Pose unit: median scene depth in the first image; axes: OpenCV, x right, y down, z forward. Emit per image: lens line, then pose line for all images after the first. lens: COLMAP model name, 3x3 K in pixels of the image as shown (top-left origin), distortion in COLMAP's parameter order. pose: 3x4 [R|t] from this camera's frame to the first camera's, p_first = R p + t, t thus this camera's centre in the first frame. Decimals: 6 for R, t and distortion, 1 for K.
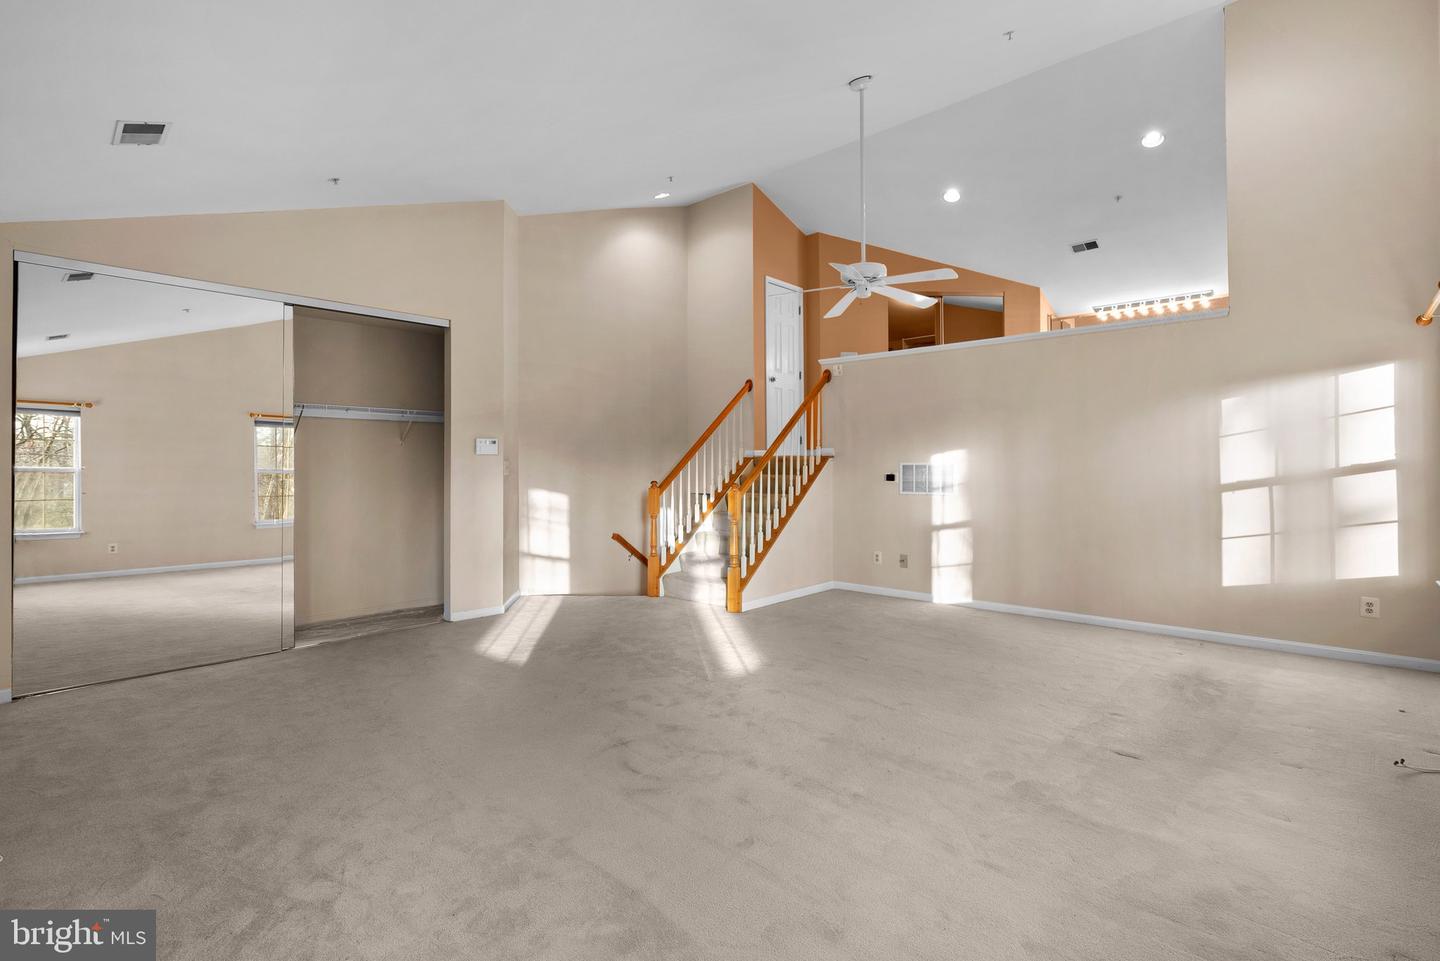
lens RADIAL K [[676.2, 0, 744.8], [0, 676.2, 462.4], [0, 0, 1]] dist [0.020335, 0.000160]
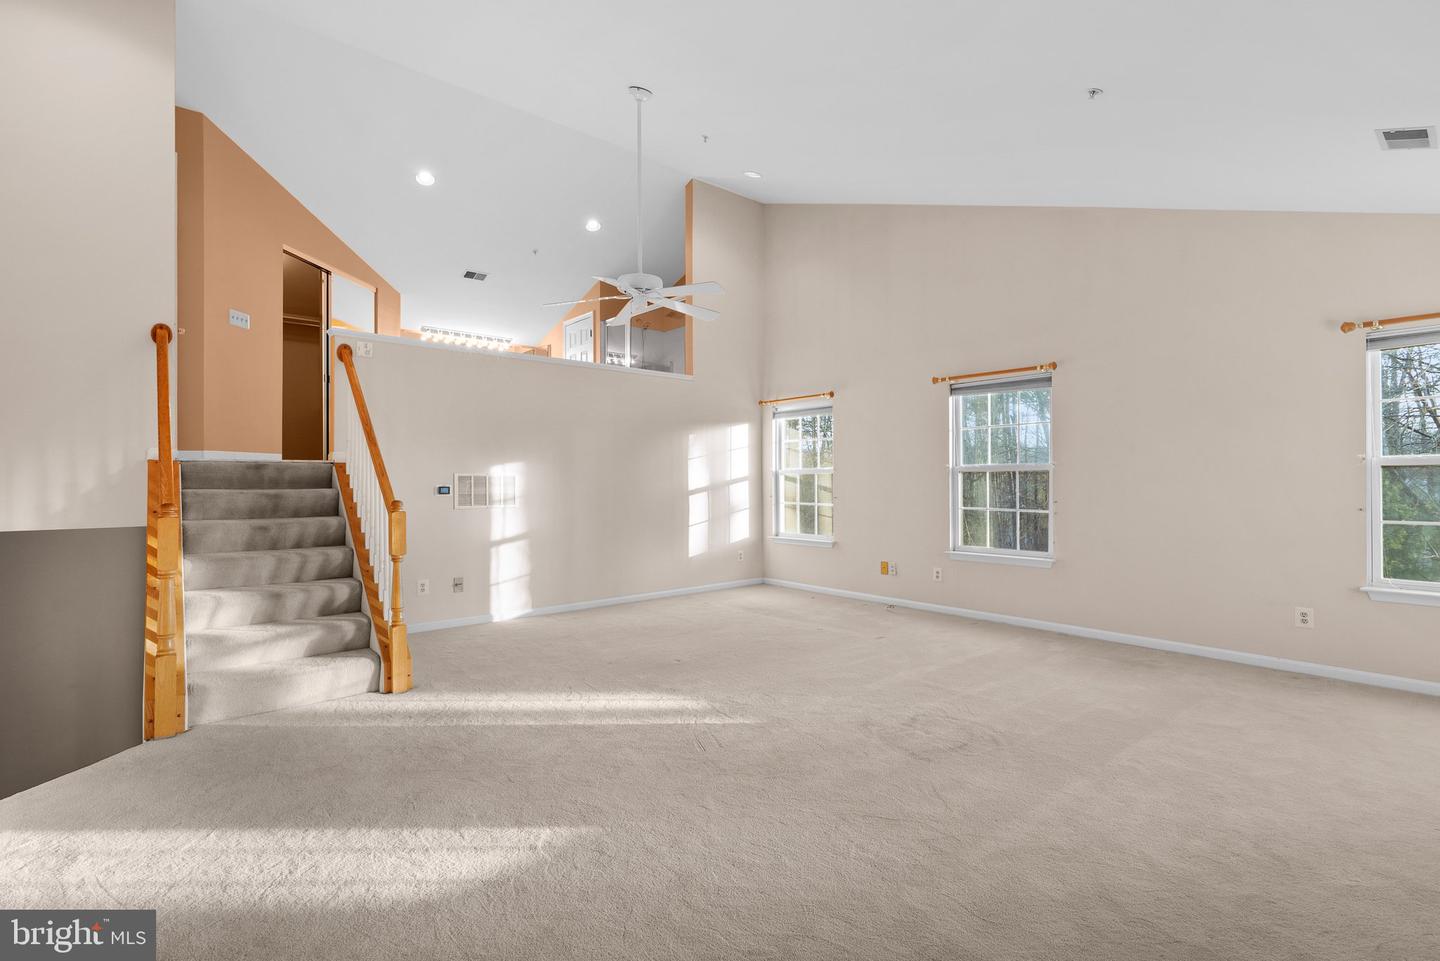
lens RADIAL K [[663.1, 0, 720.0], [0, 663.1, 480.5], [0, 0, 1]] dist [-0.004440, -0.000033]
pose [[0.146762, 0.002332, 0.989169, -0.564990], [-0.005503, 0.999984, -0.001541, 0.009054], [-0.989157, -0.005217, 0.146772, 0.538297]]
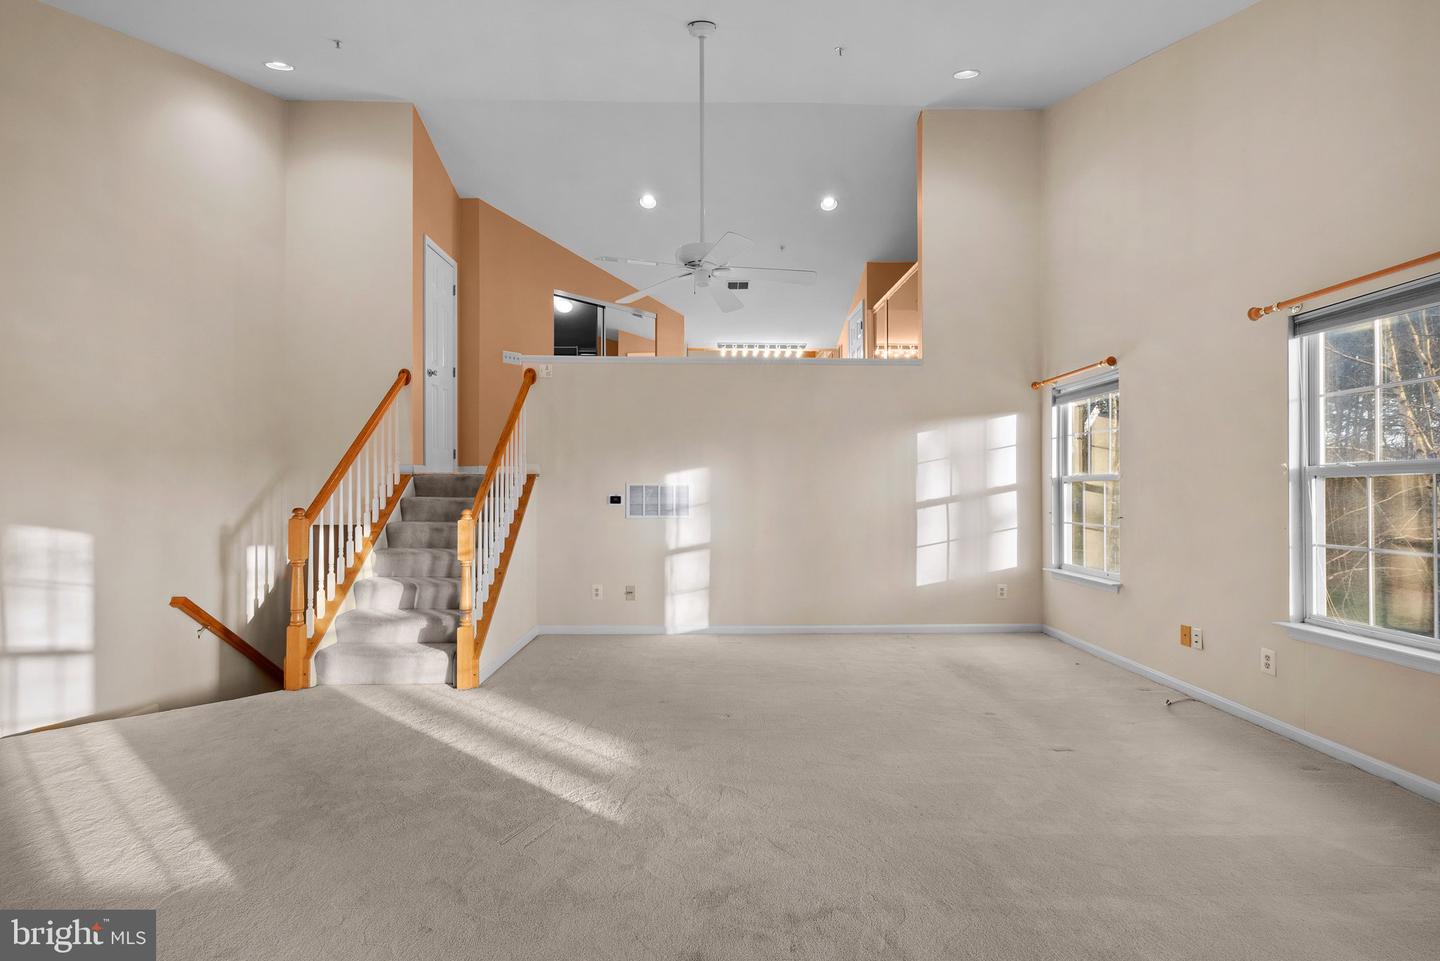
lens RADIAL K [[658.2, 0, 725.4], [0, 658.2, 489.7], [0, 0, 1]] dist [-0.000301, 0.000067]
pose [[0.741658, 0.002112, 0.670775, -0.255454], [-0.007088, 0.999964, 0.004689, 0.004329], [-0.670741, -0.008232, 0.741646, 0.272651]]
